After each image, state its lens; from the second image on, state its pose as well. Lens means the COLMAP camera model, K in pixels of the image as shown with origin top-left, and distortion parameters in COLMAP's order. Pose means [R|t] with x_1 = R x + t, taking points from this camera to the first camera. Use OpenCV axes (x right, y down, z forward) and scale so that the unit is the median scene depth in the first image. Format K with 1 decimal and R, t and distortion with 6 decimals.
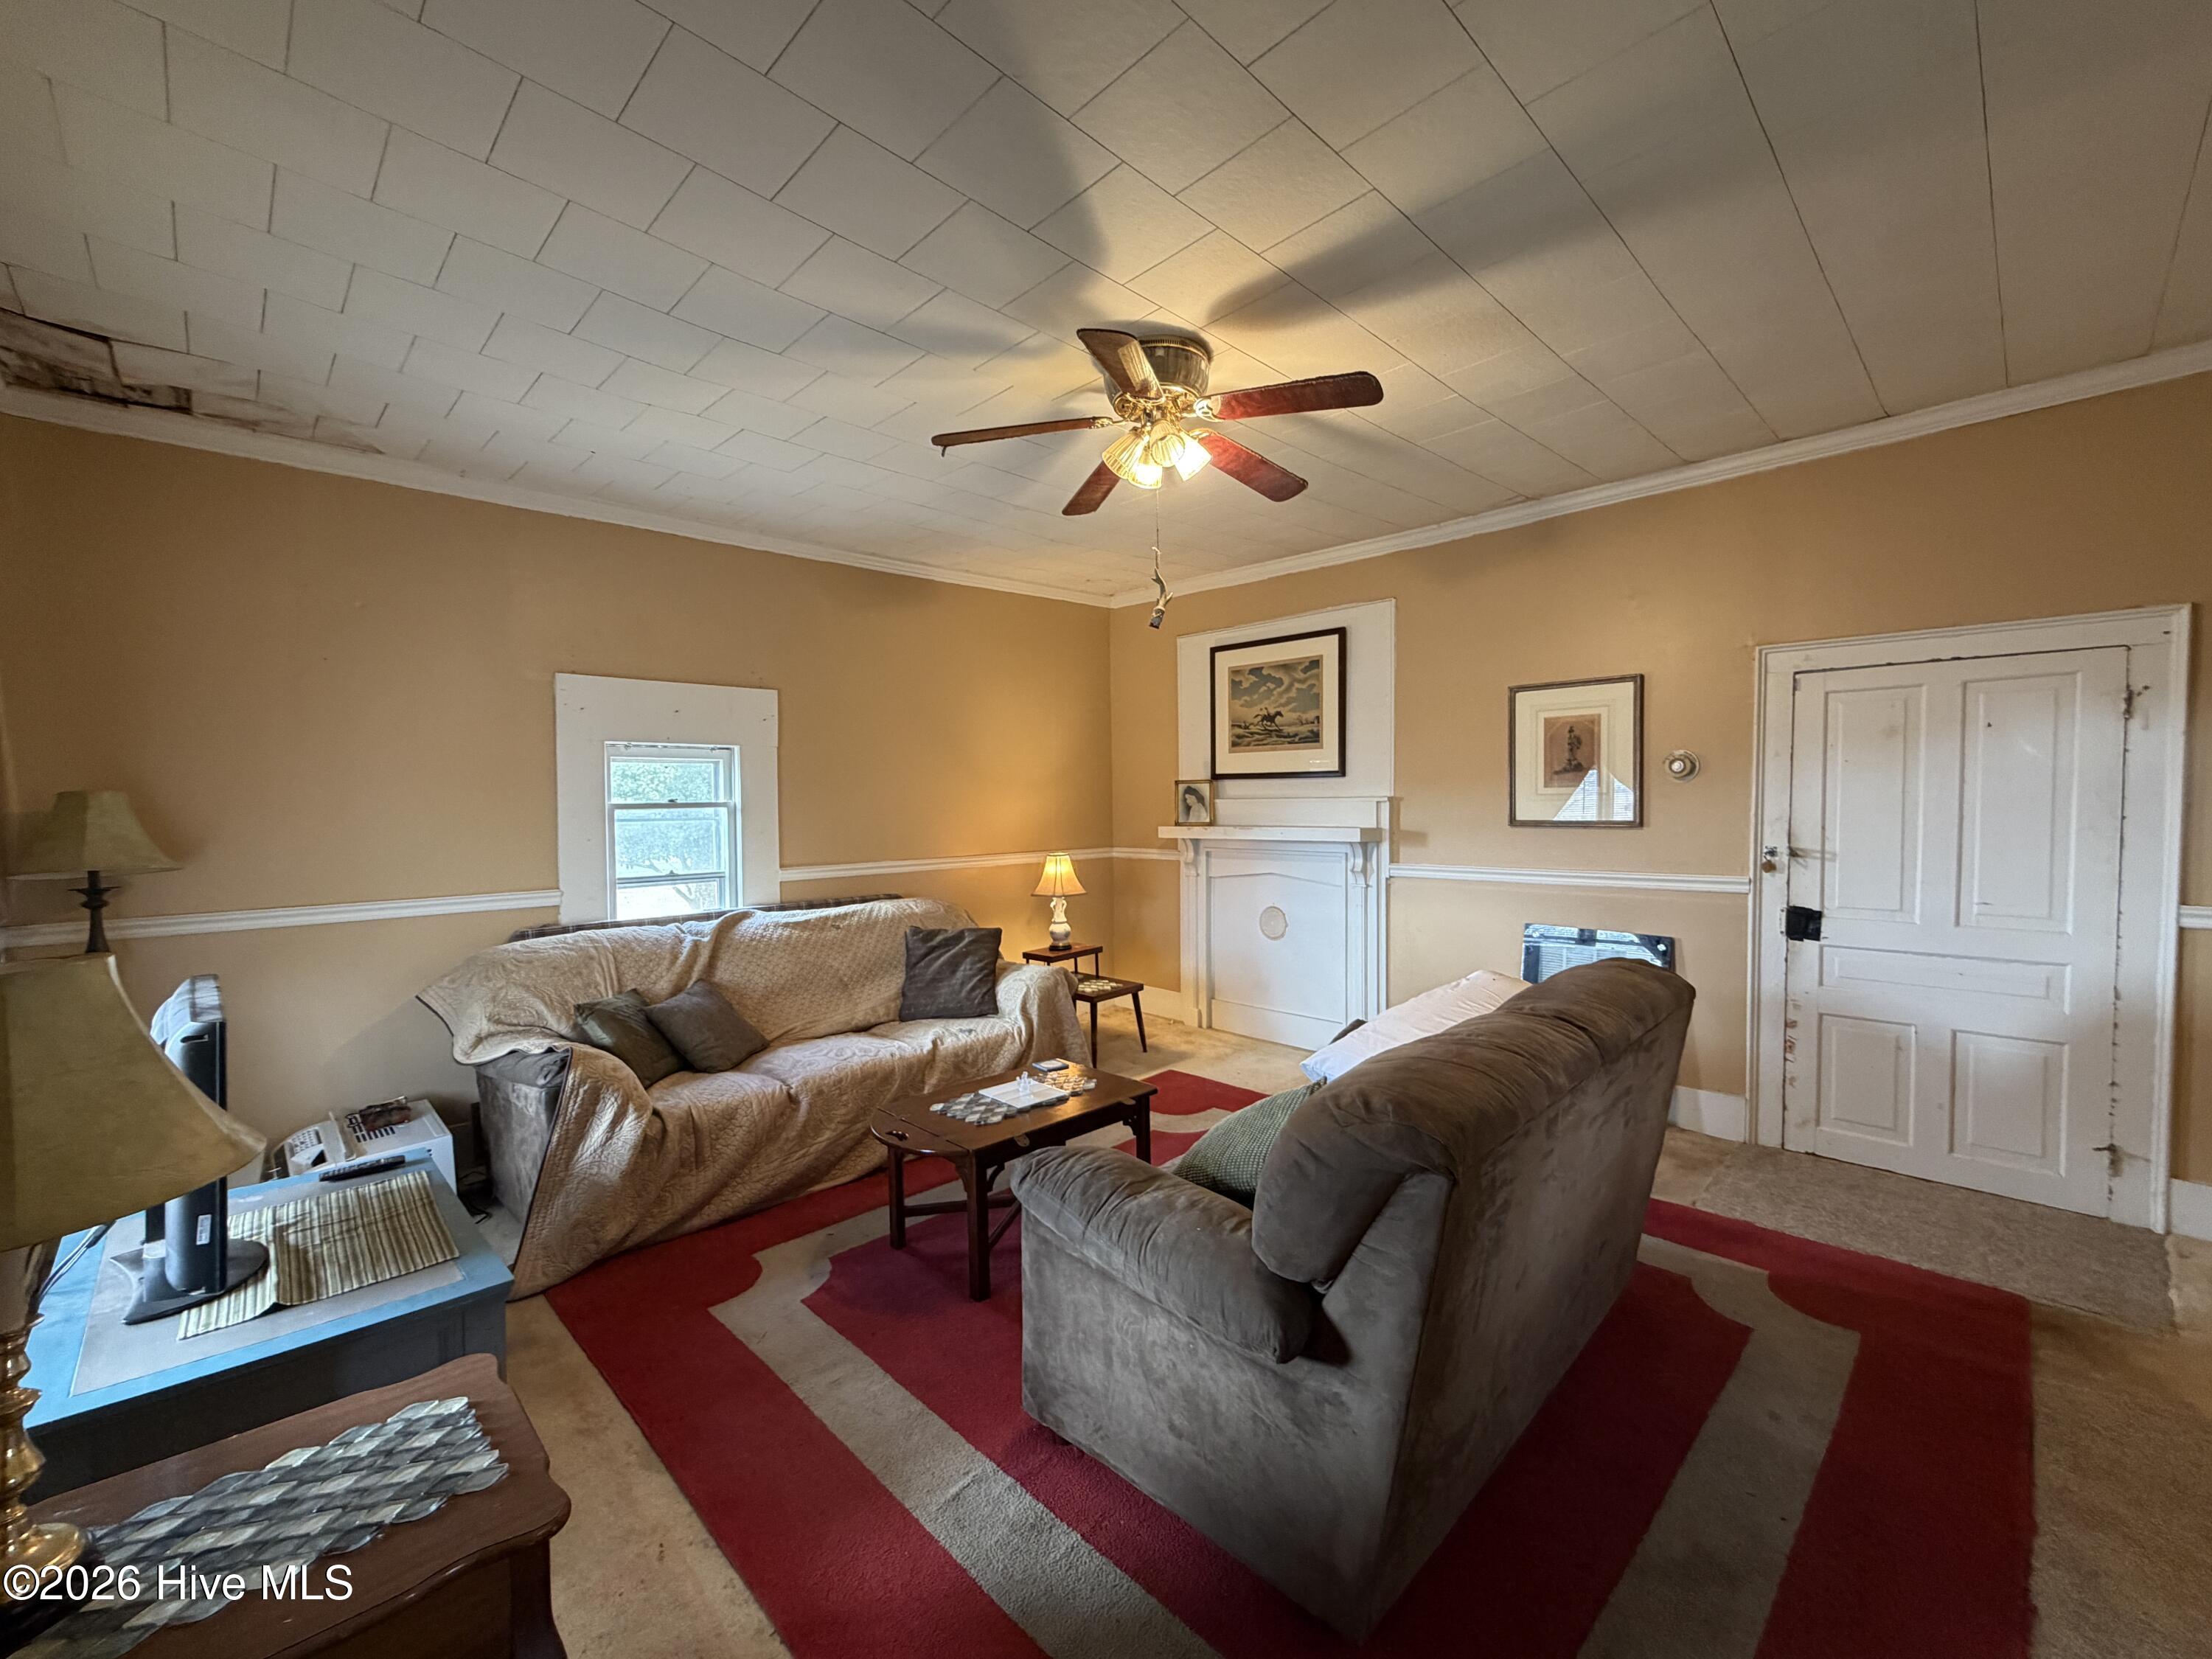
lens RADIAL K [[898.7, 0, 1112.8], [0, 898.7, 837.3], [0, 0, 1]] dist [0.001063, 0.000023]
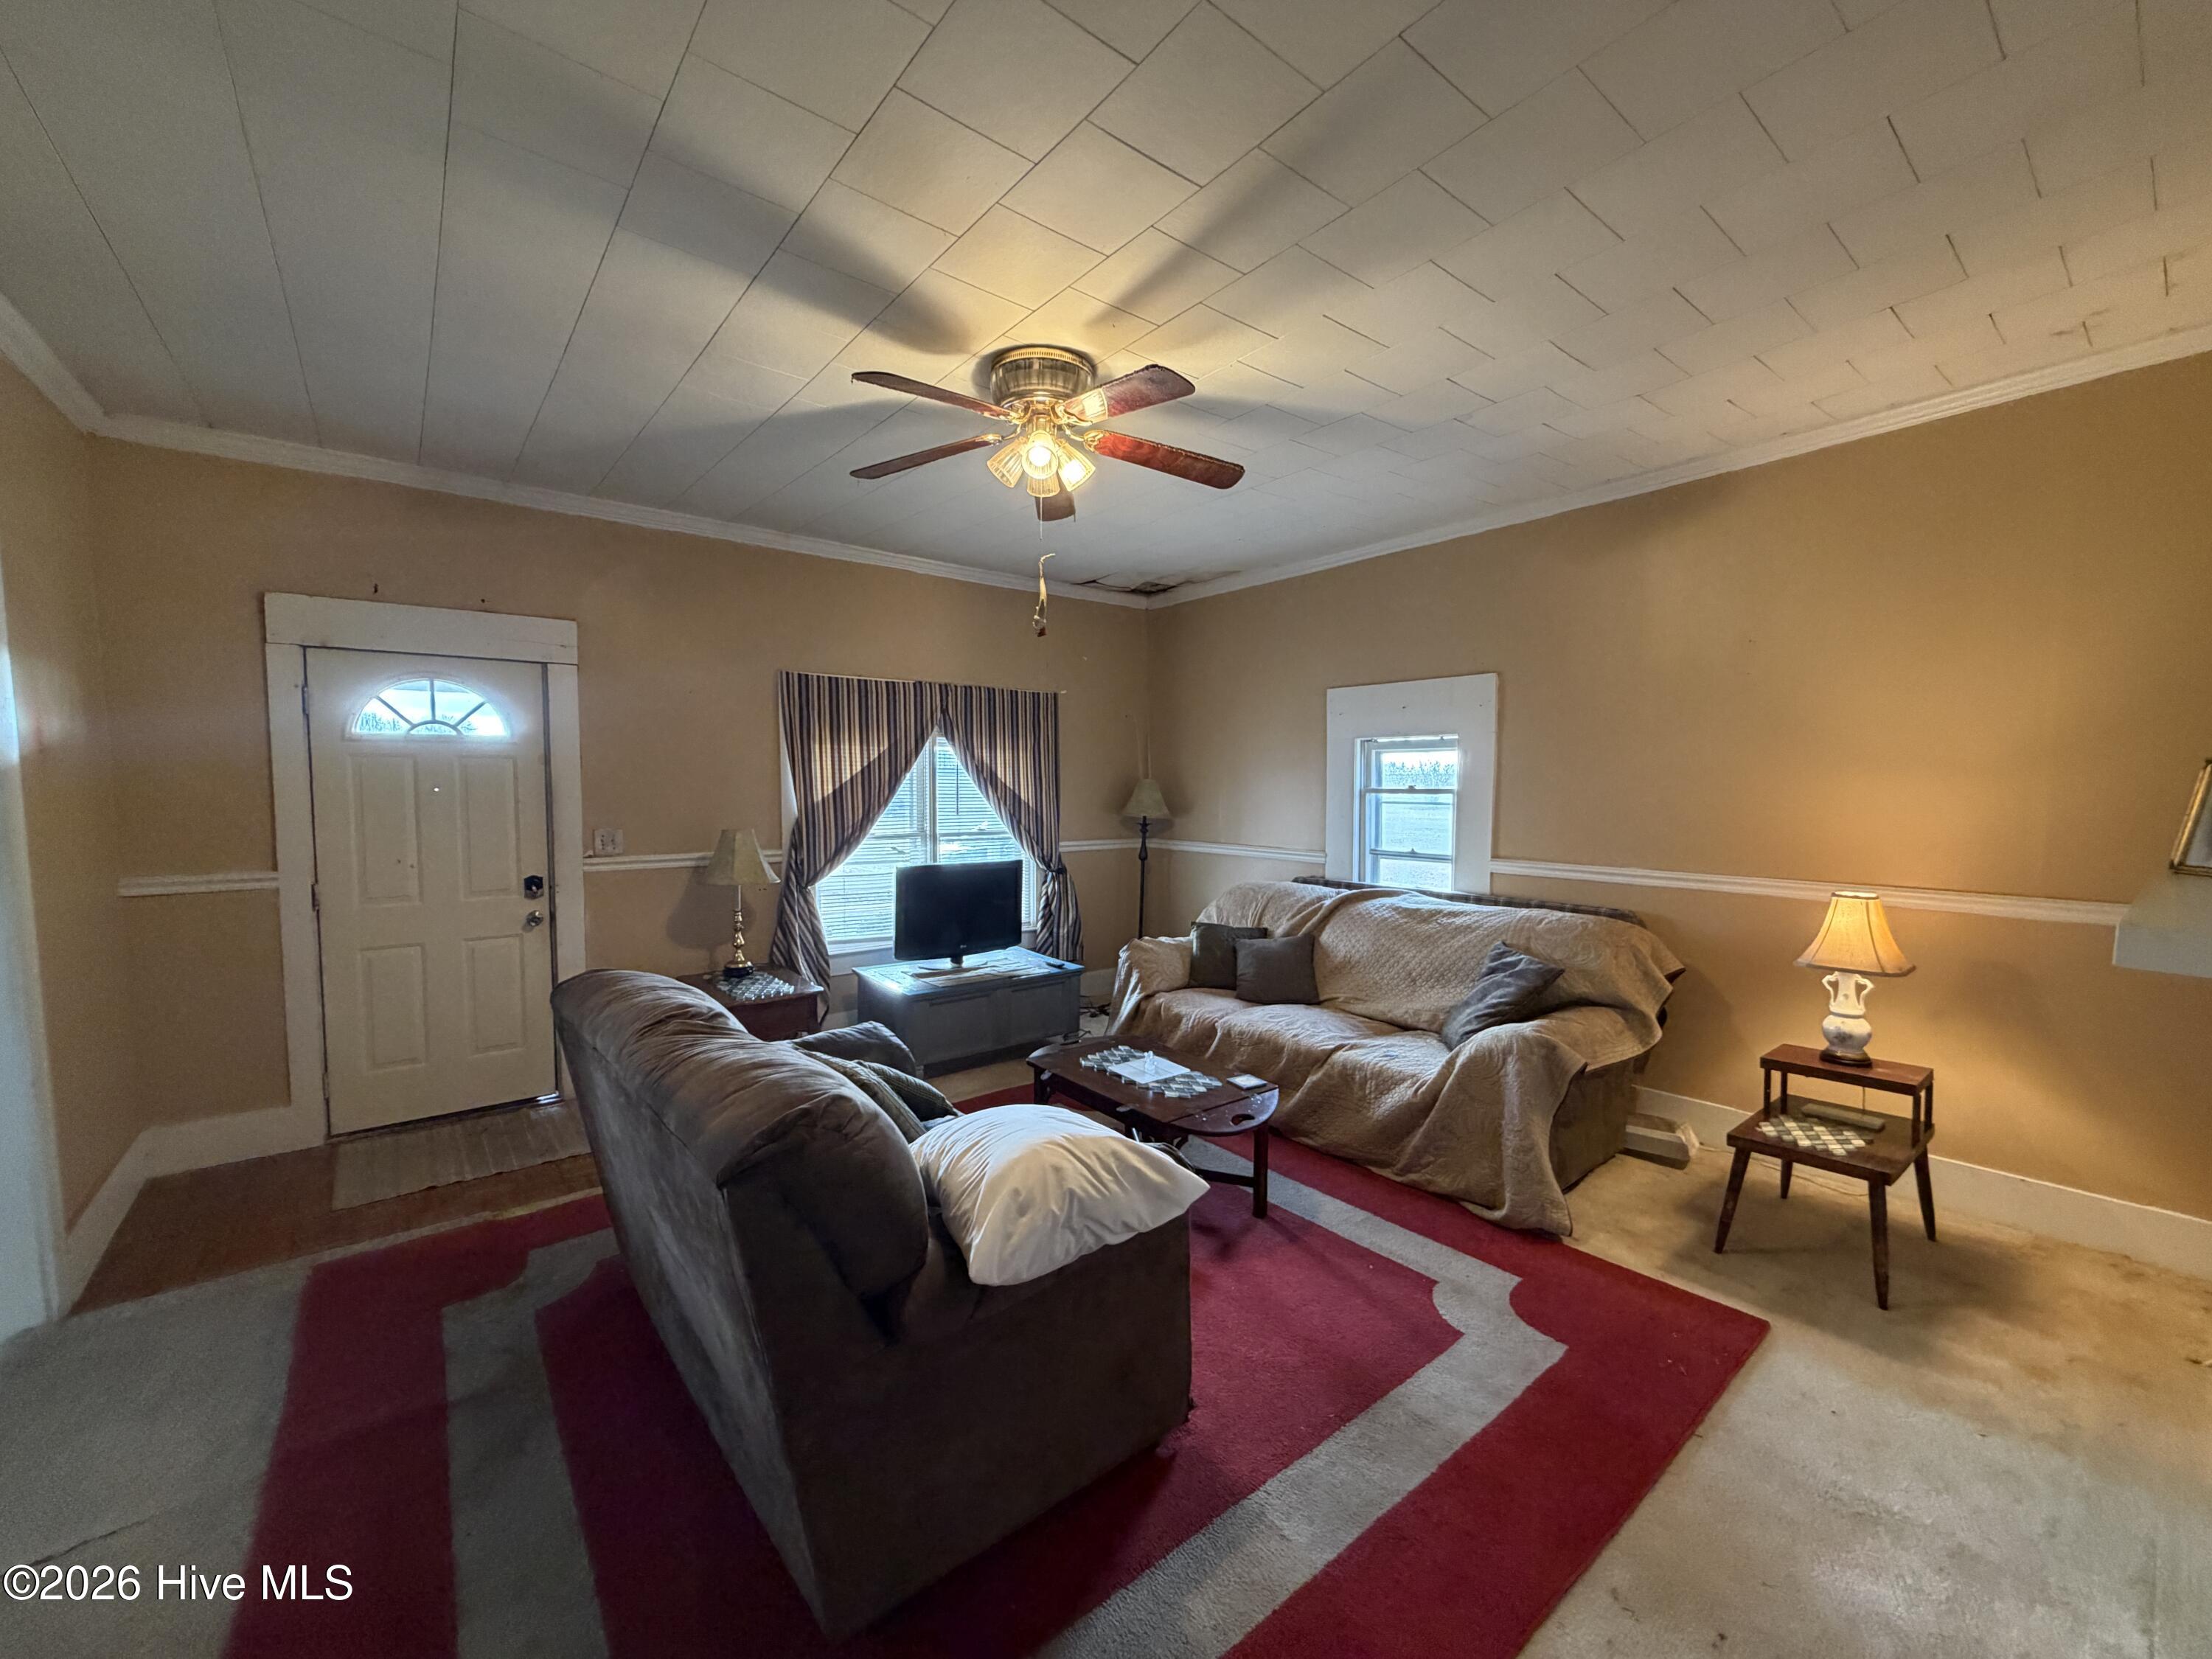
lens RADIAL K [[898.7, 0, 1103.1], [0, 898.7, 828.1], [0, 0, 1]] dist [0.001063, 0.000023]
pose [[-0.106686, 0.065016, -0.992165, 0.646549], [-0.038379, 0.996847, 0.069449, -0.050746], [0.993552, 0.045487, -0.103855, 0.707927]]
